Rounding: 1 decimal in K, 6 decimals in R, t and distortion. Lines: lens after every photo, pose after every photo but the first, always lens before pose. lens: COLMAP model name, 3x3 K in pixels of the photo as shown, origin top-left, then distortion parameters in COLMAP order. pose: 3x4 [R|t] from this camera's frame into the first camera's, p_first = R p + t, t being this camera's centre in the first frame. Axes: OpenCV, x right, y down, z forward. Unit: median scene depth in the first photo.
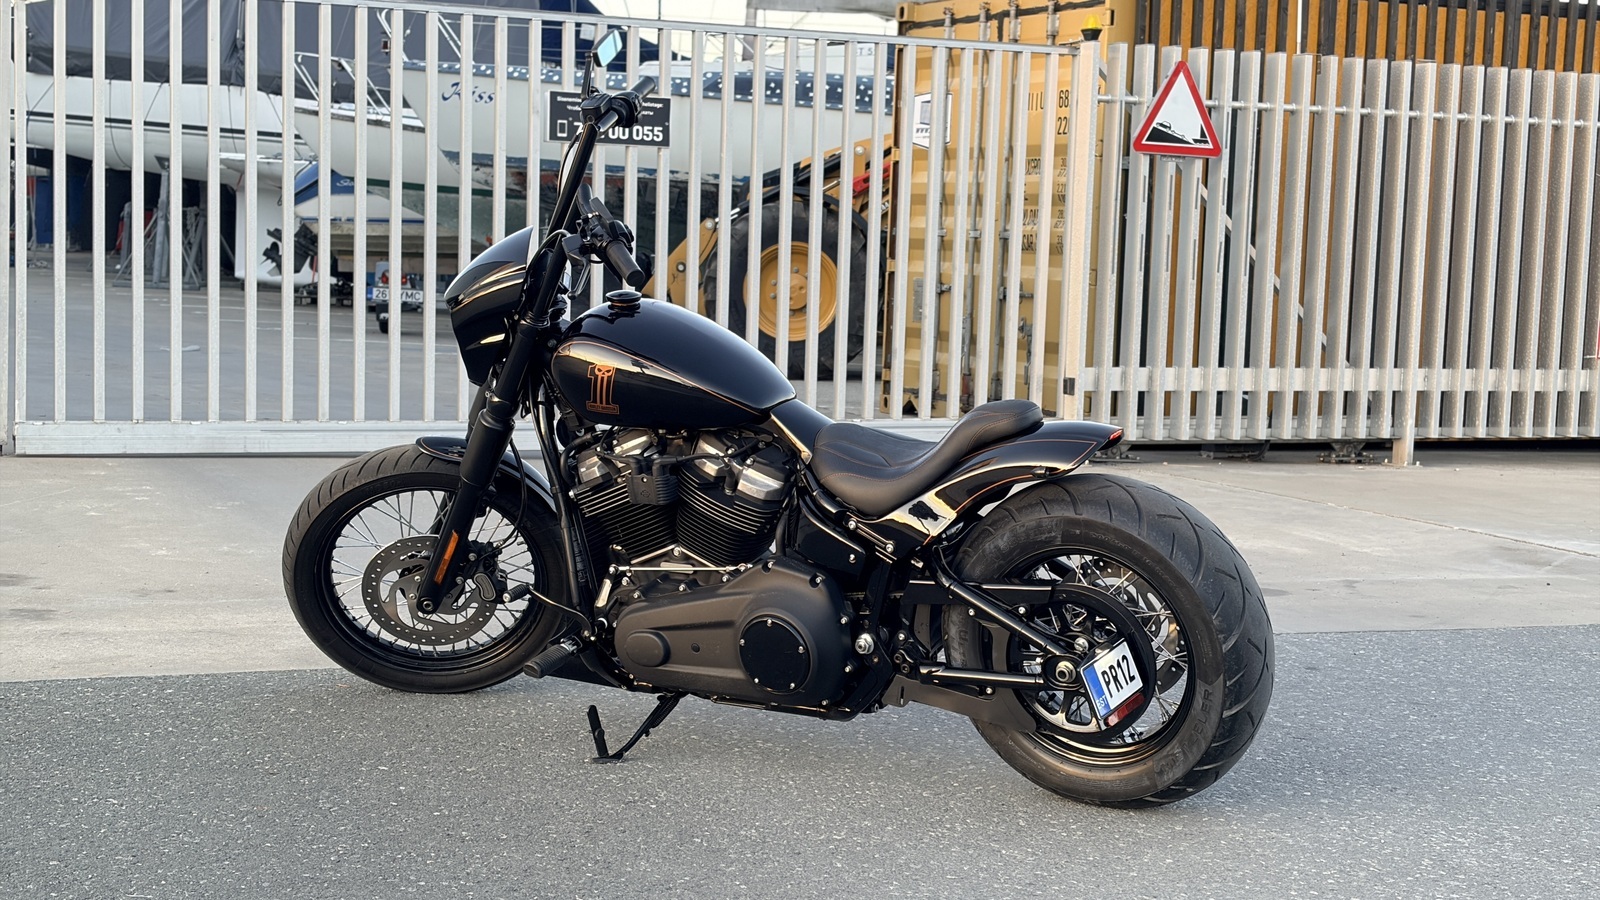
lens RADIAL K [[2355.7, 0, 800.0], [0, 2355.7, 450.0], [0, 0, 1]] dist [0.245555, -1.010601]
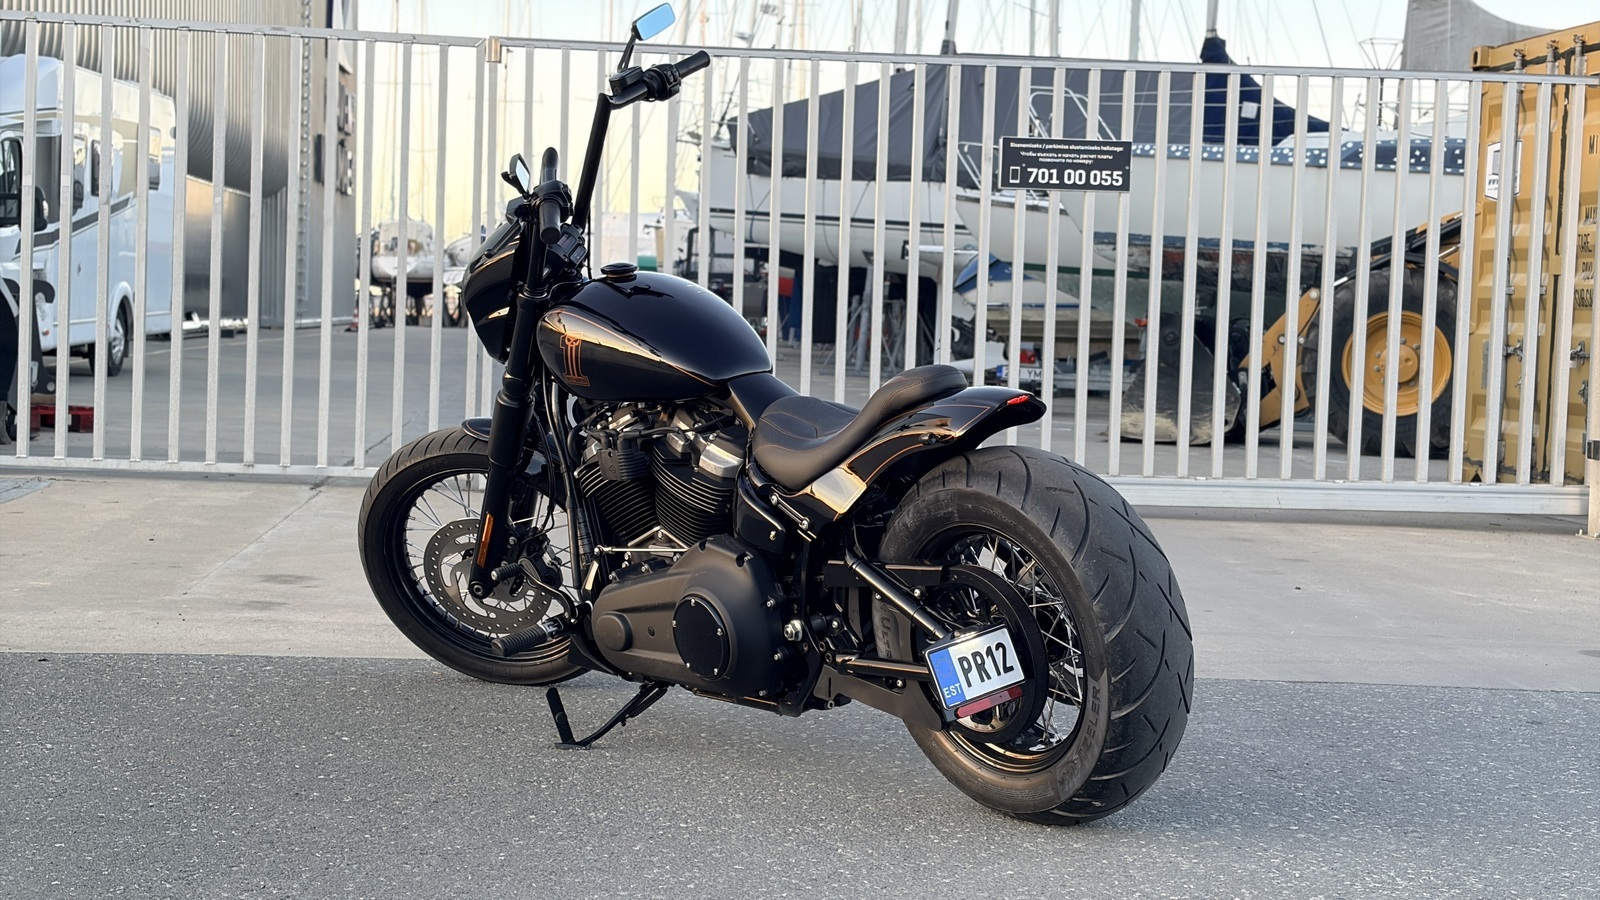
lens RADIAL K [[2355.7, 0, 800.0], [0, 2355.7, 450.0], [0, 0, 1]] dist [0.245555, -1.010601]
pose [[0.945208, 0.015888, -0.326081, 0.135414], [-0.030551, 0.998737, -0.039896, 0.019804], [0.325035, 0.047672, 0.944500, 0.049739]]
